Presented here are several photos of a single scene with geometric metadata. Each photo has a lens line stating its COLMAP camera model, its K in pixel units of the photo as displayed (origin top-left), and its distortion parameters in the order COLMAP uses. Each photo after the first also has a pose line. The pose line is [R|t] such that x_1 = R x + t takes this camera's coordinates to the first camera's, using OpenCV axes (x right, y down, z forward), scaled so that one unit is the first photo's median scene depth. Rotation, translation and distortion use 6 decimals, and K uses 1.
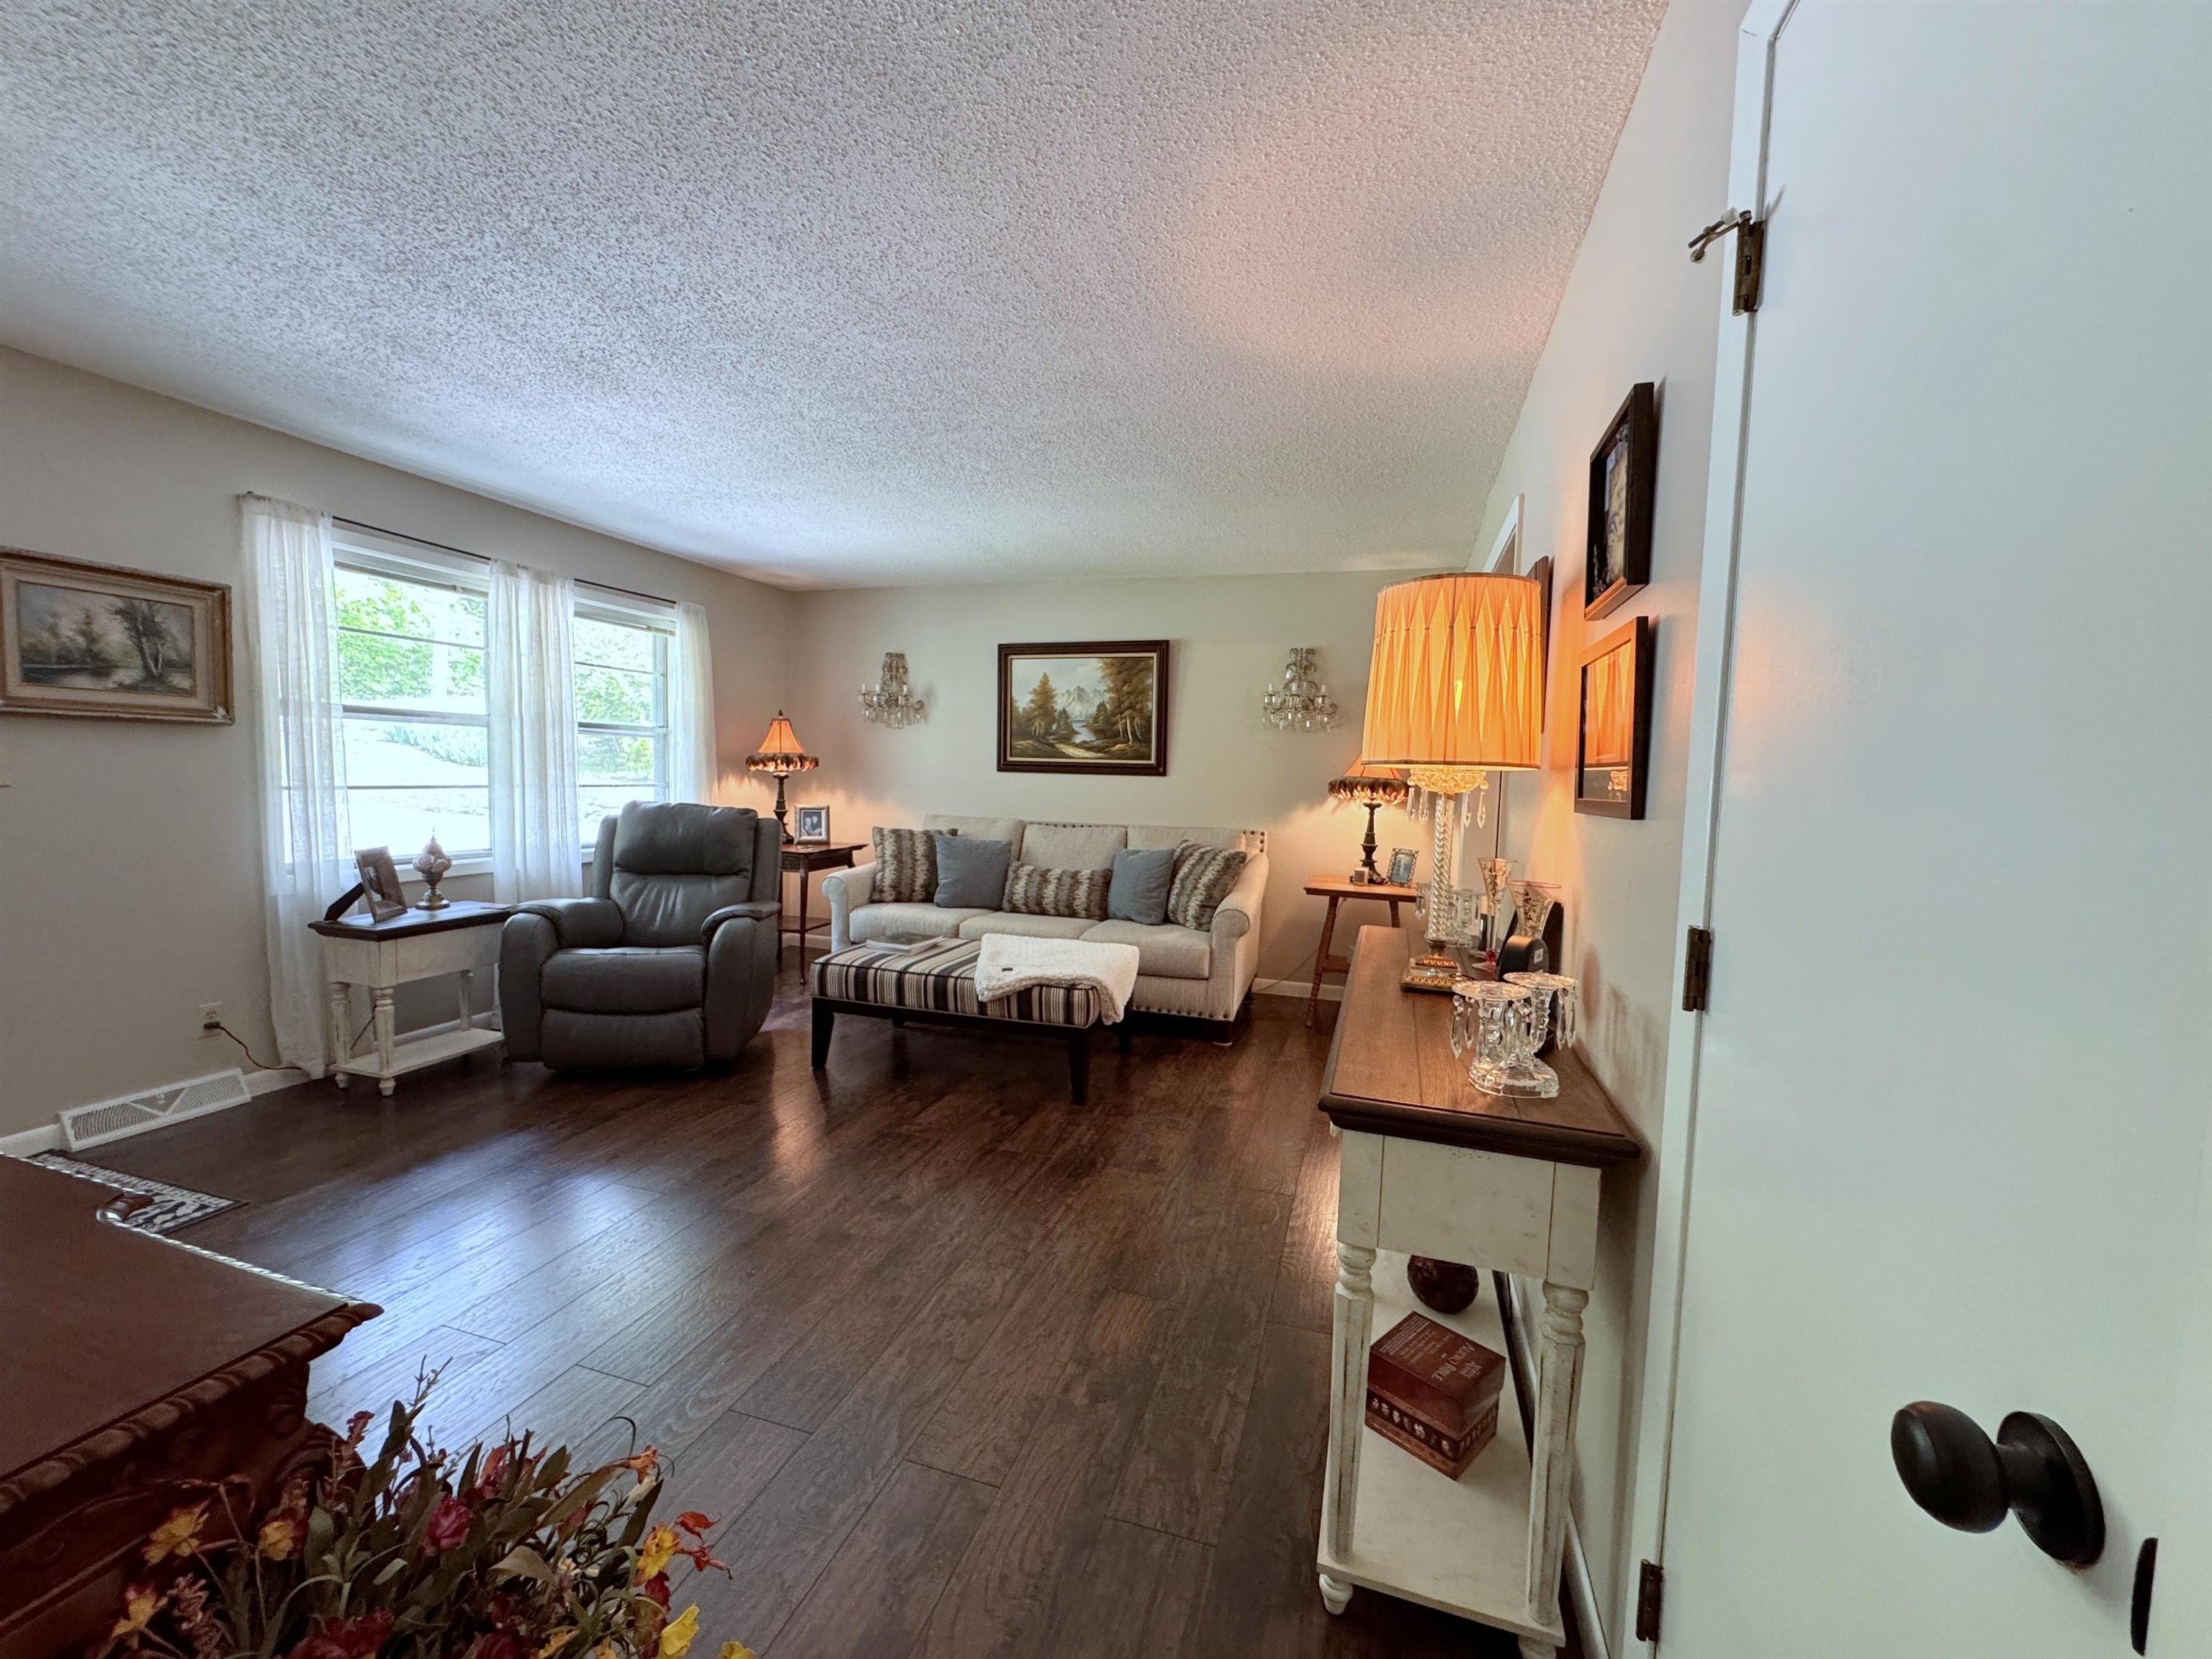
lens RADIAL K [[889.1, 0, 1108.9], [0, 889.1, 829.3], [0, 0, 1]] dist [-0.002289, 0.000046]
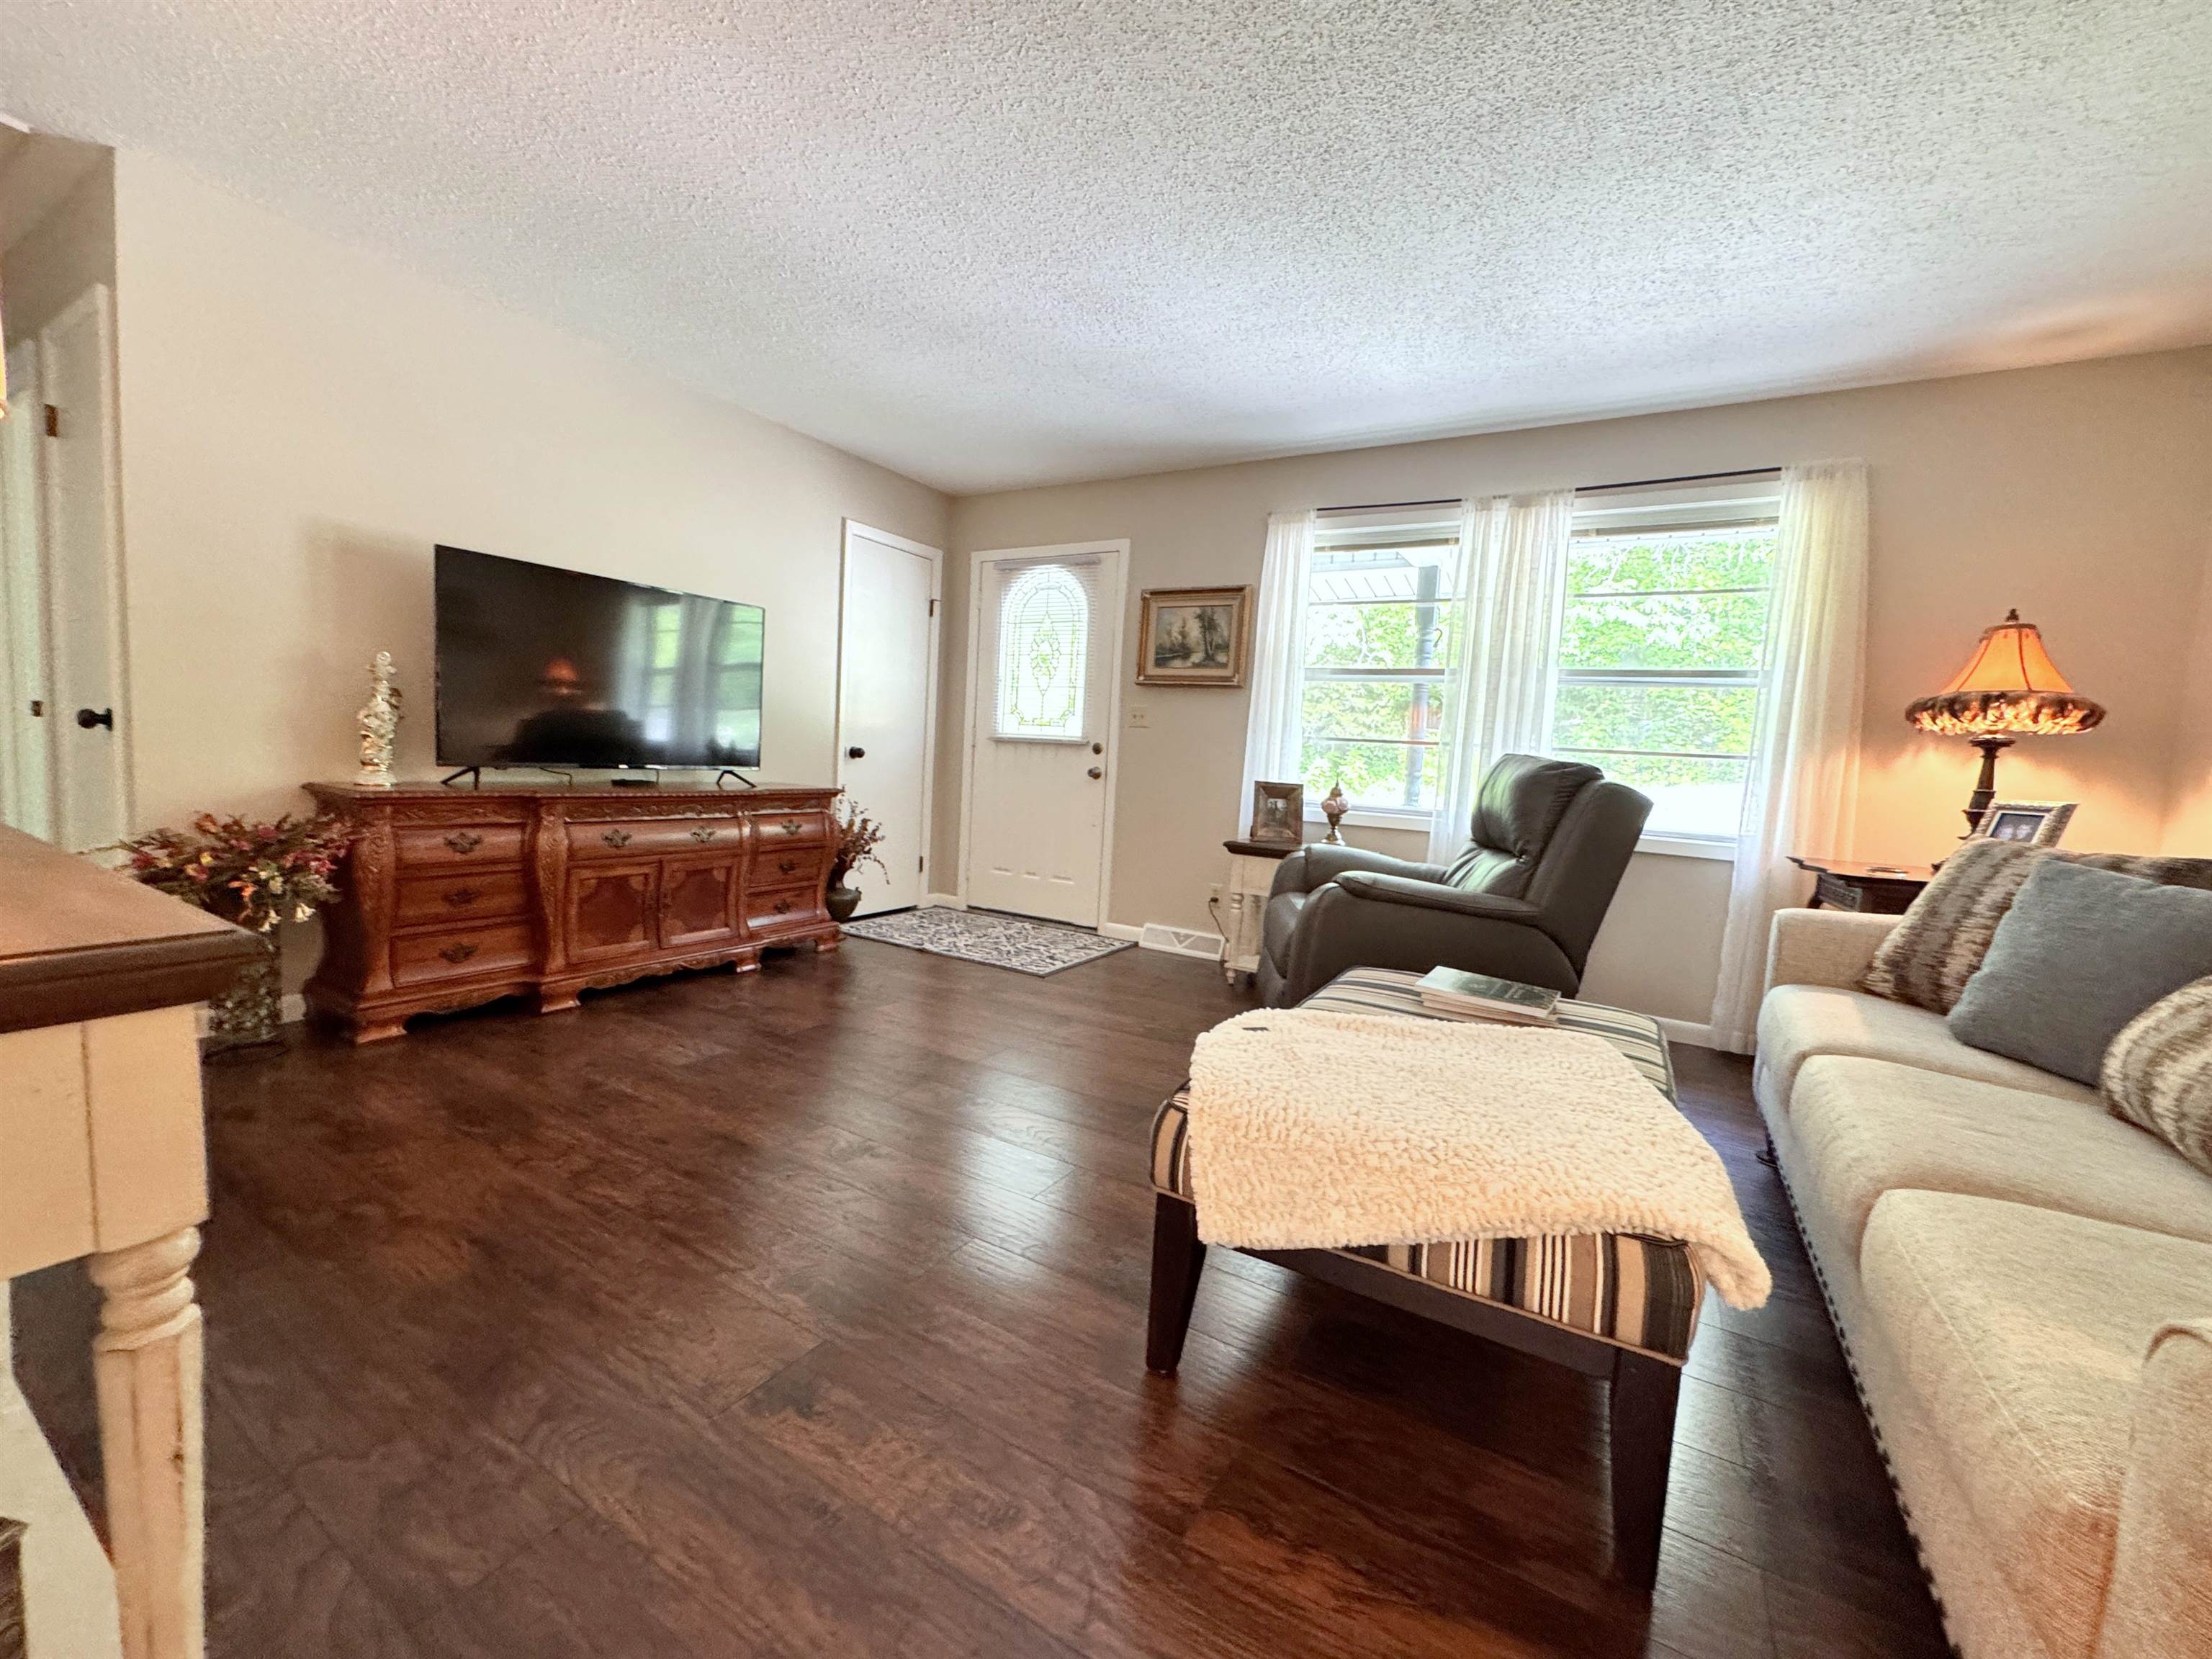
lens RADIAL K [[889.1, 0, 1100.0], [0, 889.1, 828.9], [0, 0, 1]] dist [-0.002289, 0.000046]
pose [[-0.230508, 0.039603, -0.972264, 0.429928], [-0.131199, 0.988783, 0.071381, 0.032694], [0.964185, 0.144014, -0.222727, 1.170011]]
